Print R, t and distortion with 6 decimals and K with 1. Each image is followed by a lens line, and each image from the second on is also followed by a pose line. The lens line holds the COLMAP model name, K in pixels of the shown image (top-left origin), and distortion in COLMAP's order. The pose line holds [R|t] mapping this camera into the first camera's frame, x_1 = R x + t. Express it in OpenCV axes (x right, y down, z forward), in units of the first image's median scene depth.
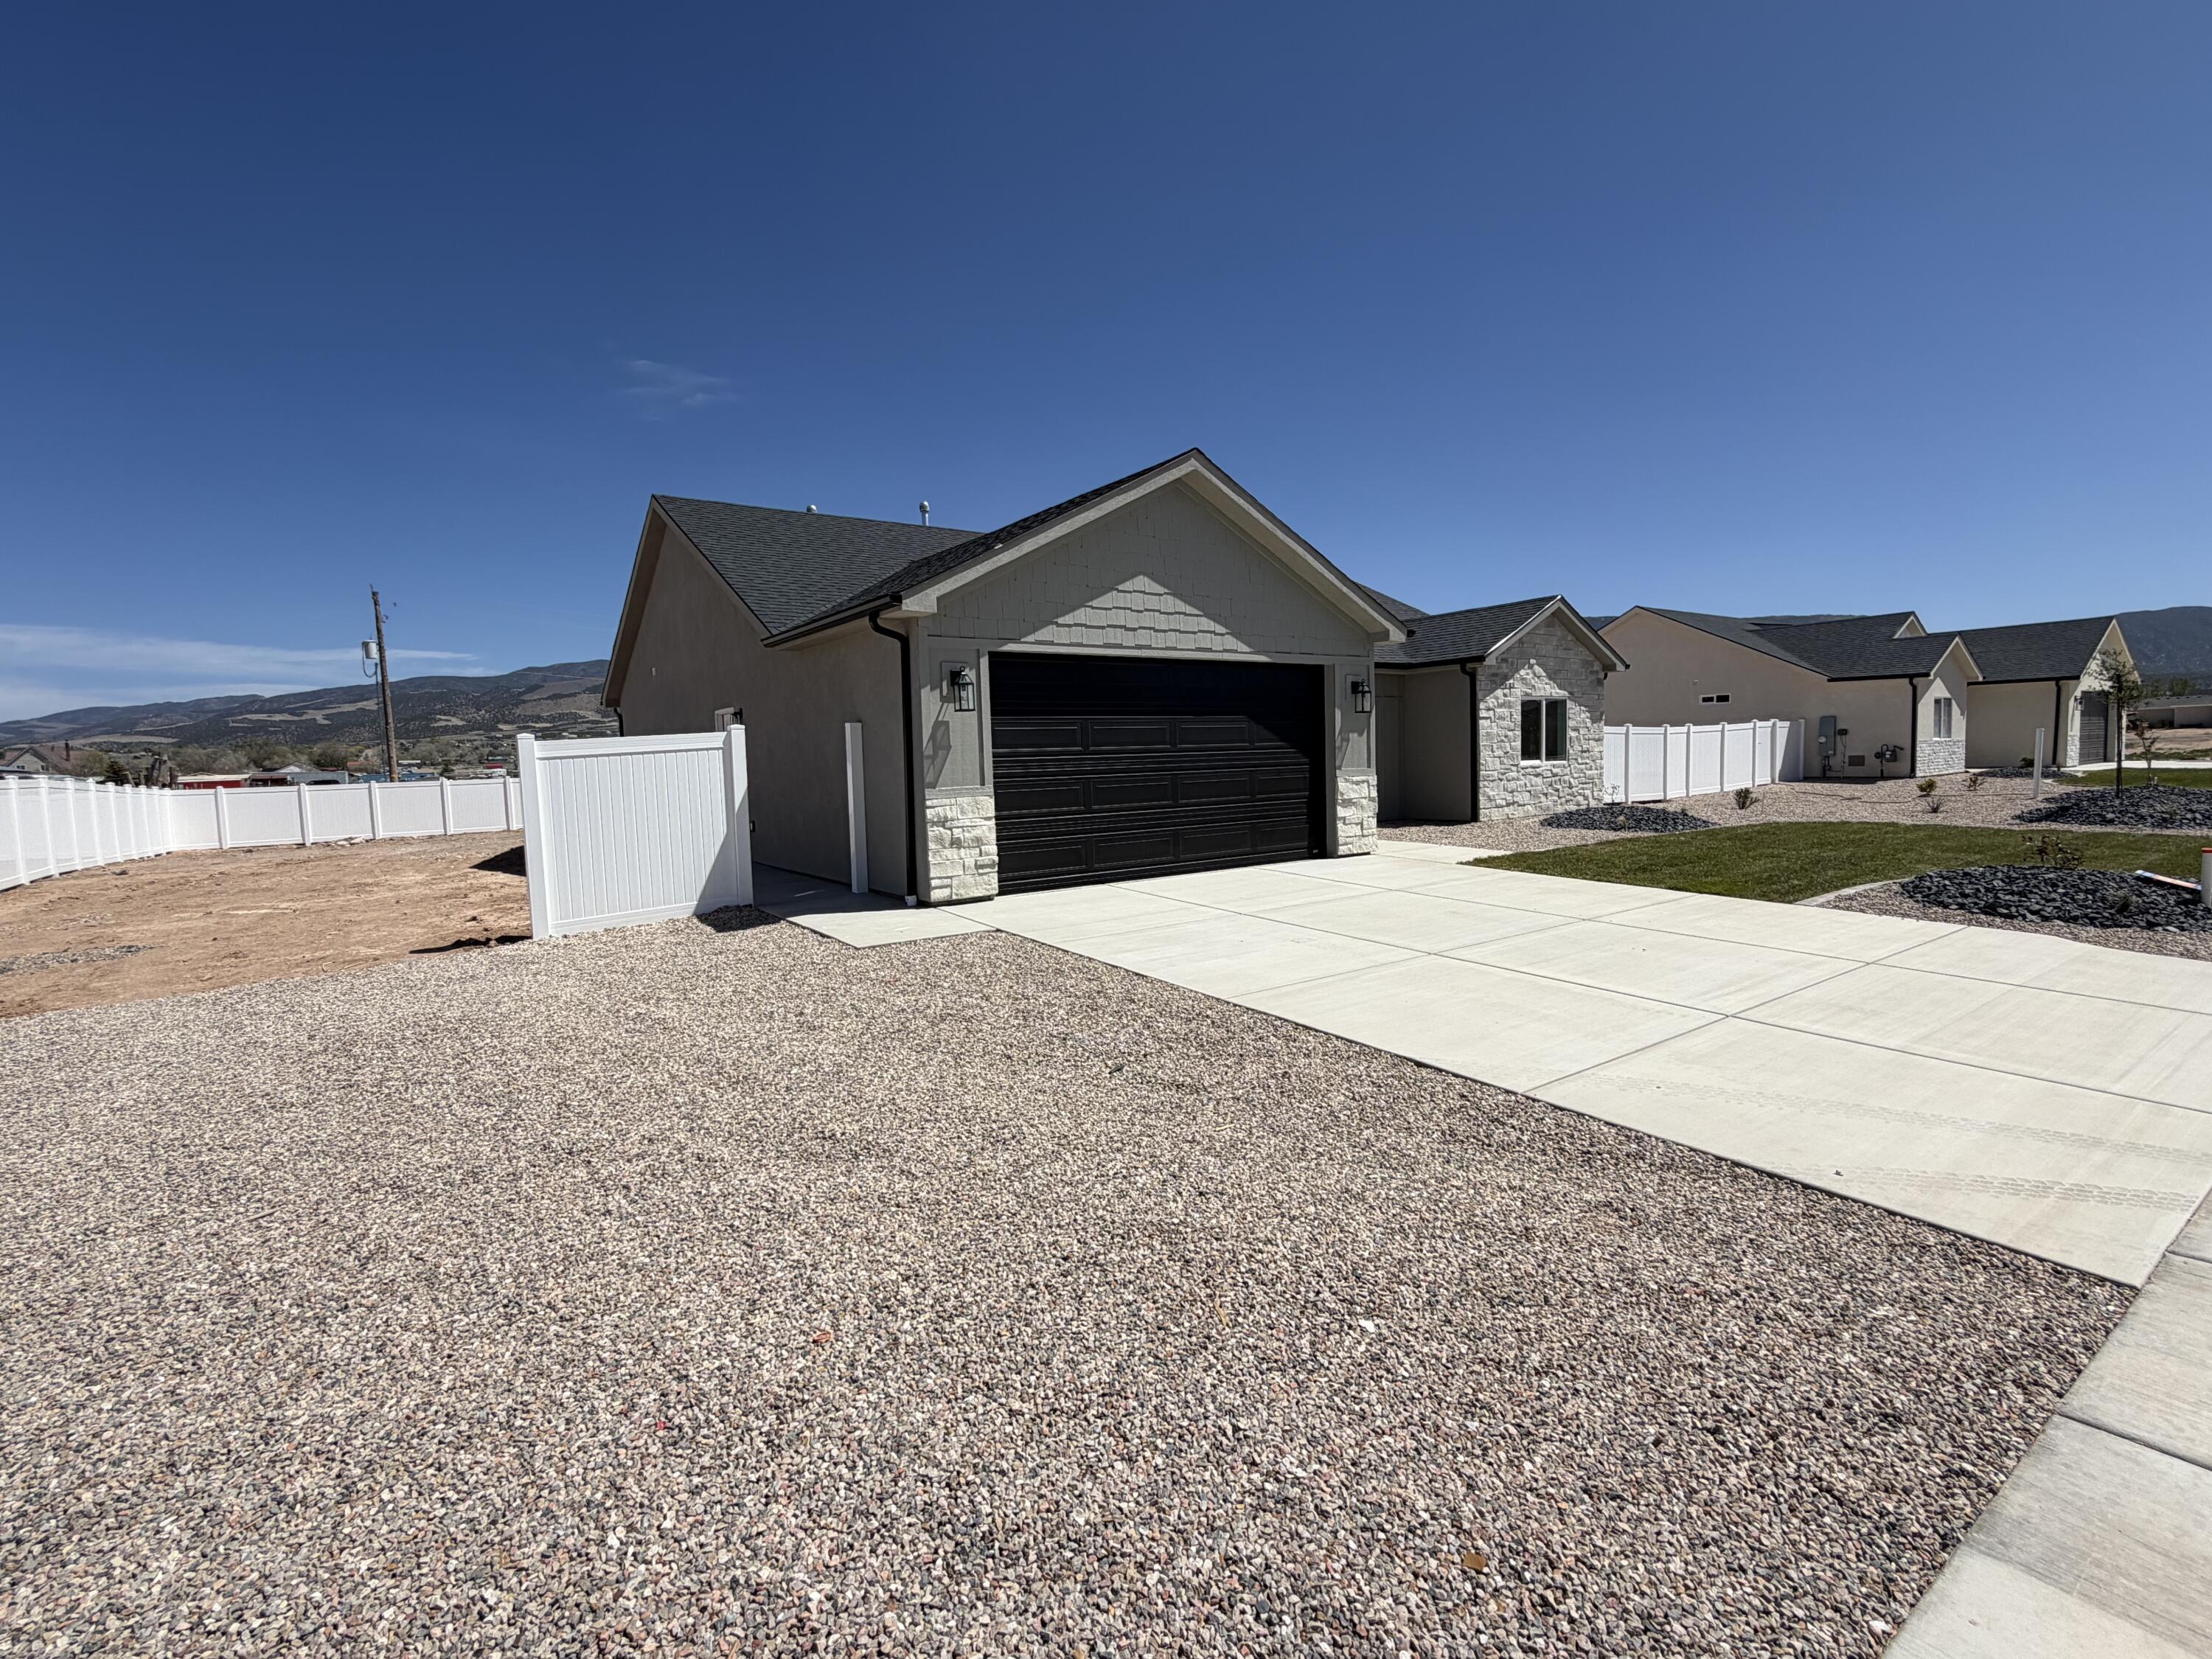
lens RADIAL K [[1021.7, 0, 1110.6], [0, 1021.7, 841.0], [0, 0, 1]] dist [-0.003910, -0.000137]
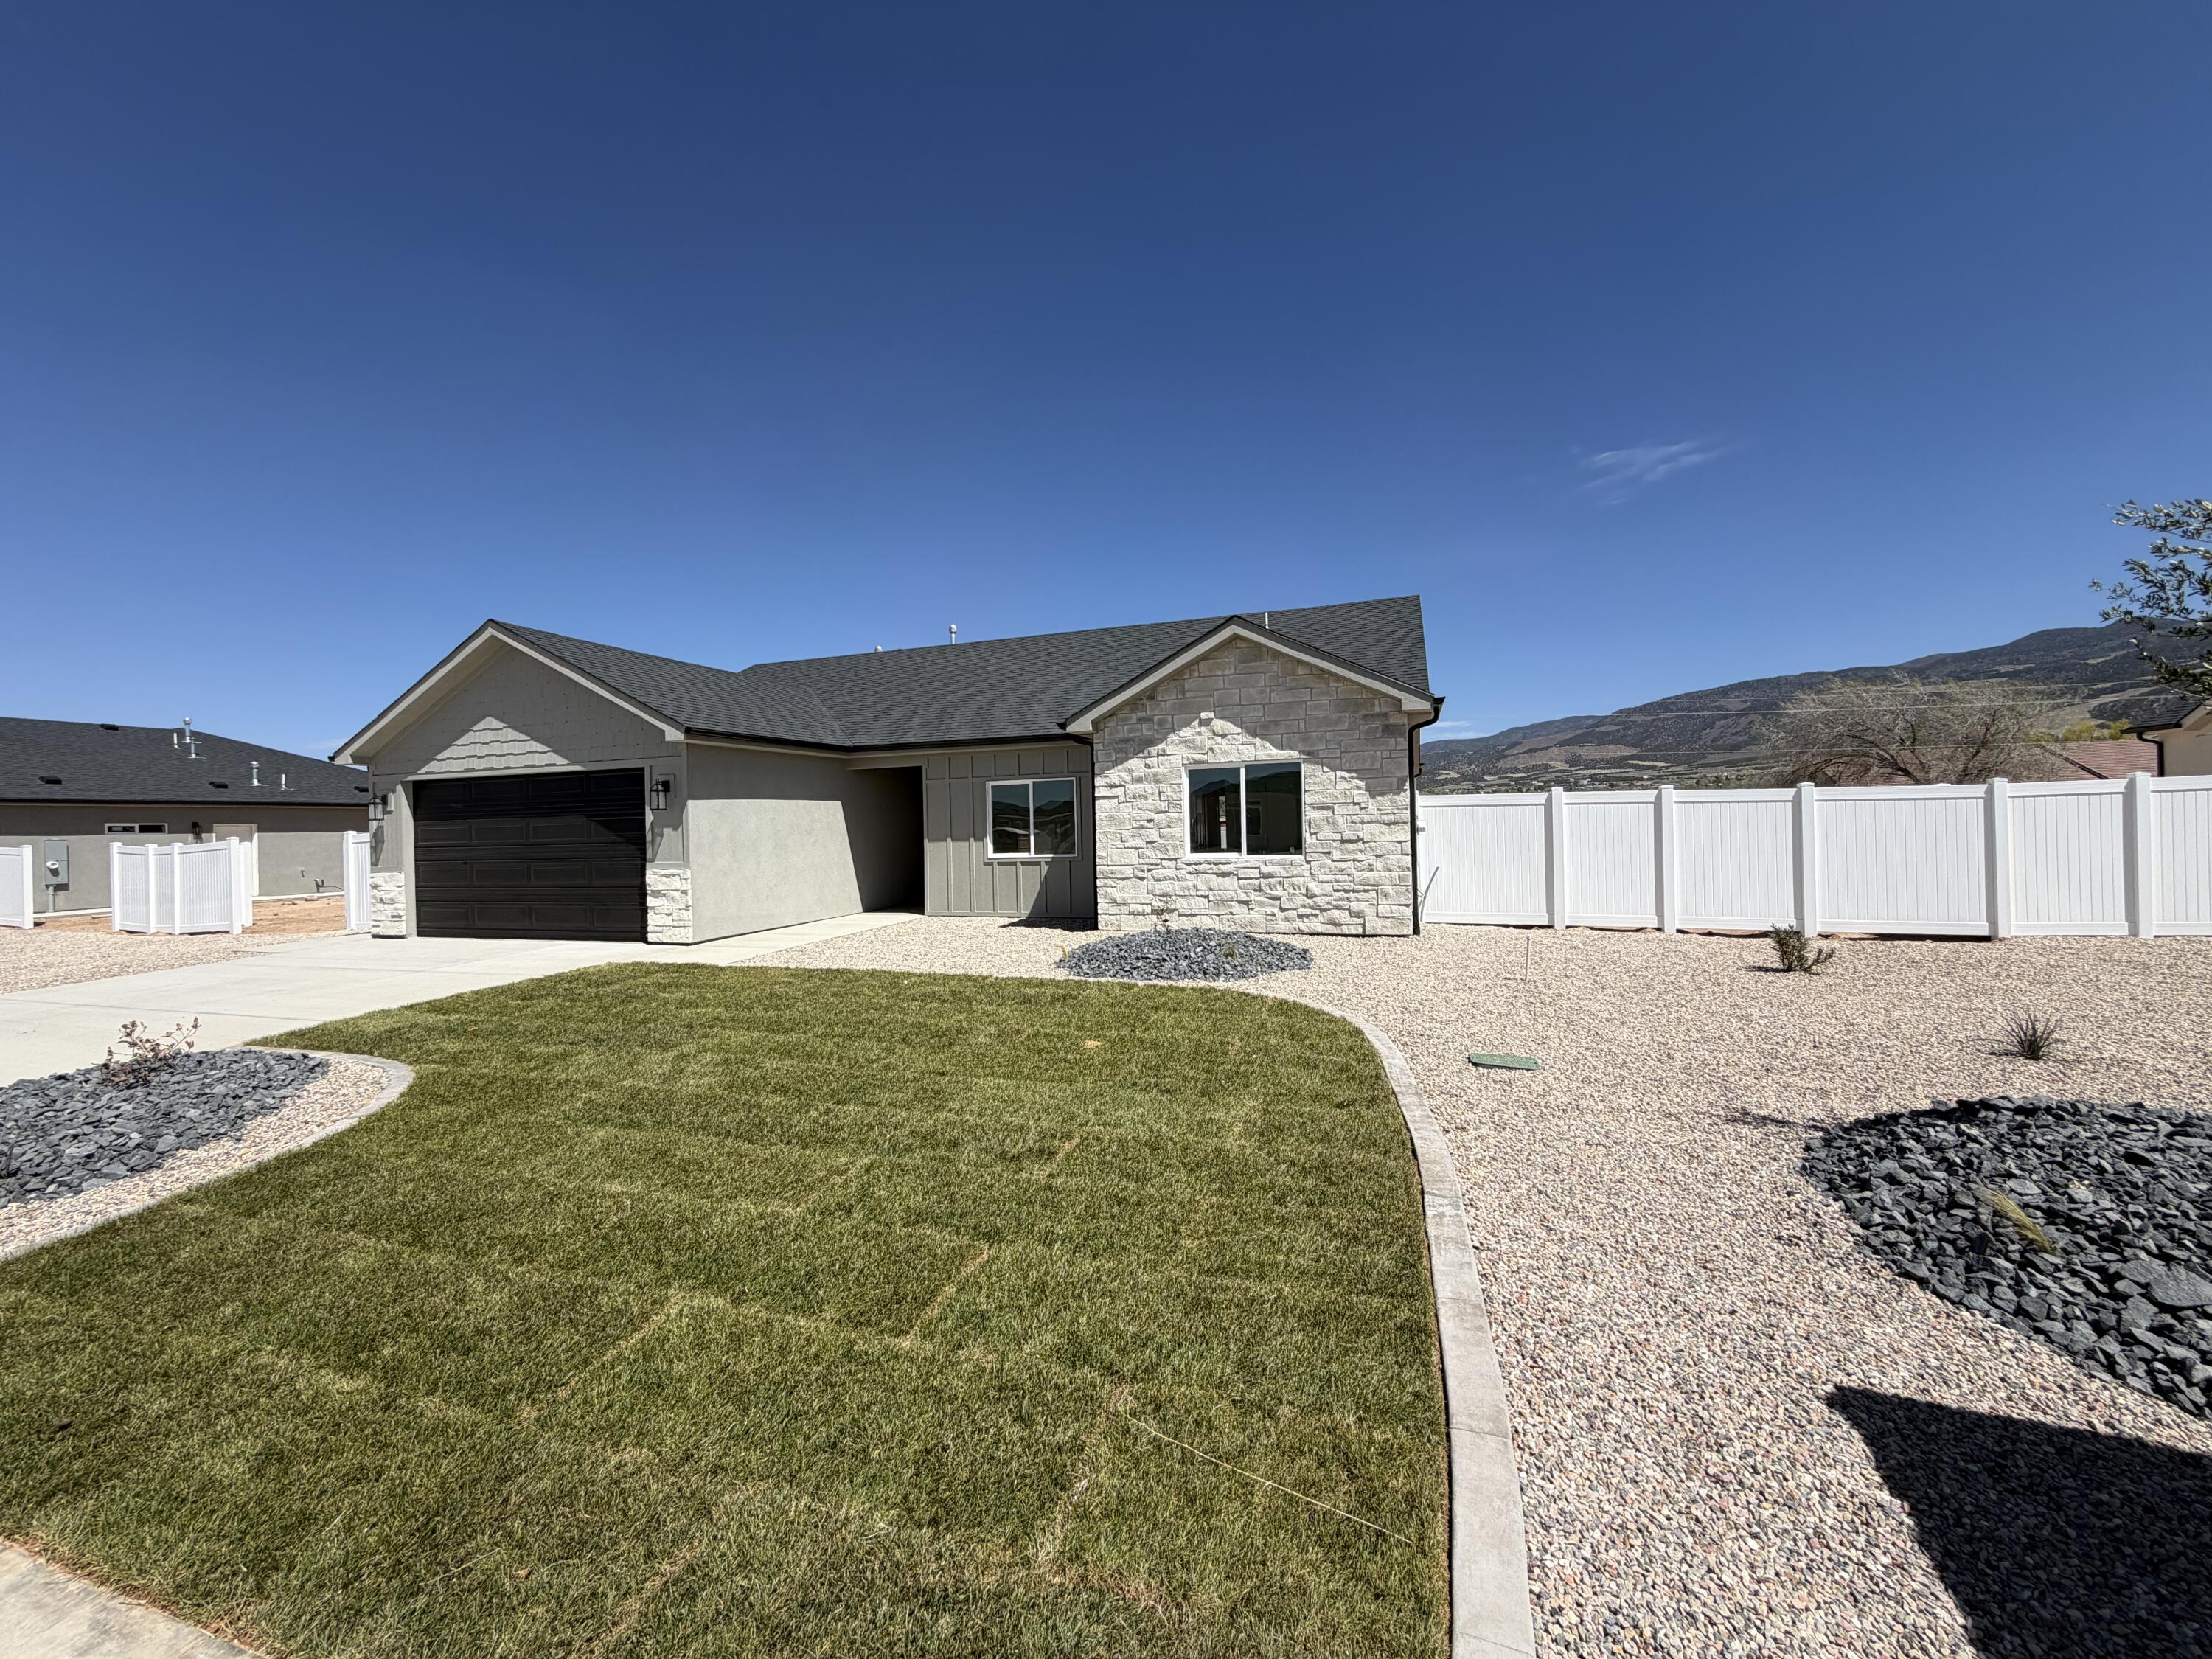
lens RADIAL K [[884.6, 0, 1115.7], [0, 884.6, 831.2], [0, 0, 1]] dist [0.002428, 0.000060]
pose [[0.576292, 0.020200, -0.816994, 0.901268], [-0.058885, 0.998122, -0.016857, -0.082439], [0.815120, 0.057823, 0.576400, 0.609400]]
